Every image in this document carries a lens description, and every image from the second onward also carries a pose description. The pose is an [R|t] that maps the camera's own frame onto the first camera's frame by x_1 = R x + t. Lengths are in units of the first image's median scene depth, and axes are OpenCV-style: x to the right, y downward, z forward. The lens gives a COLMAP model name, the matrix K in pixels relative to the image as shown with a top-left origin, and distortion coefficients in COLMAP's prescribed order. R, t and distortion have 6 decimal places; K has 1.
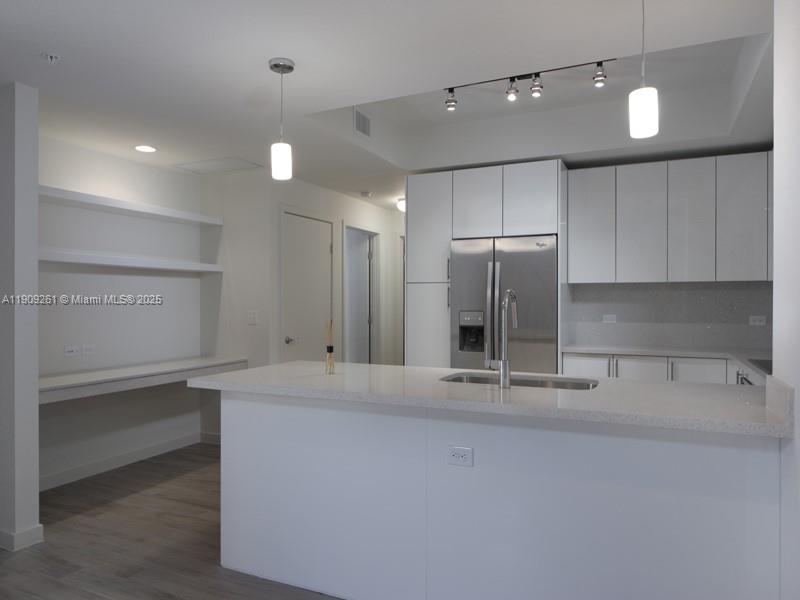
lens RADIAL K [[547.8, 0, 400.0], [0, 547.8, 300.0], [0, 0, 1]] dist [0.000640, 0.002195]
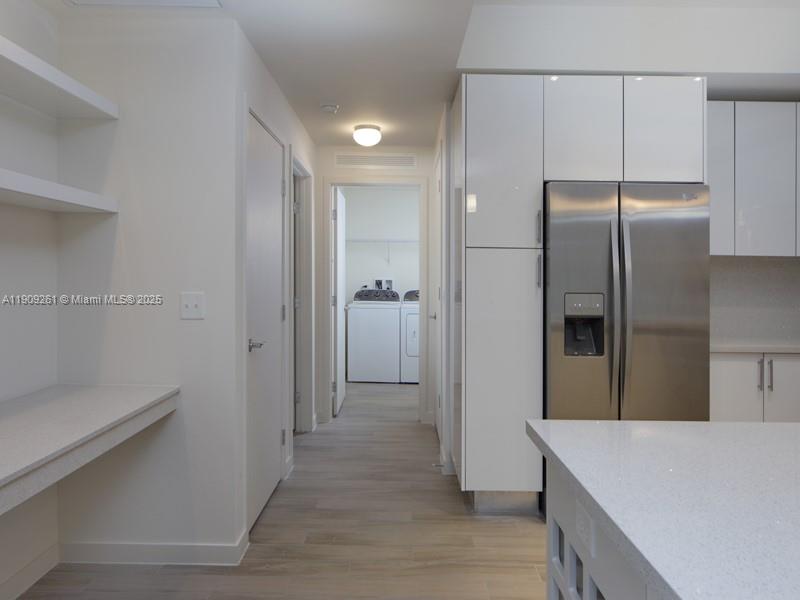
lens RADIAL K [[519.4, 0, 399.8], [0, 519.4, 270.5], [0, 0, 1]] dist [0.000596, 0.000394]
pose [[0.907942, 0.013449, 0.418880, -0.324117], [-0.016402, 0.999860, 0.003451, -0.005133], [-0.418775, -0.010004, 0.908035, 0.529750]]
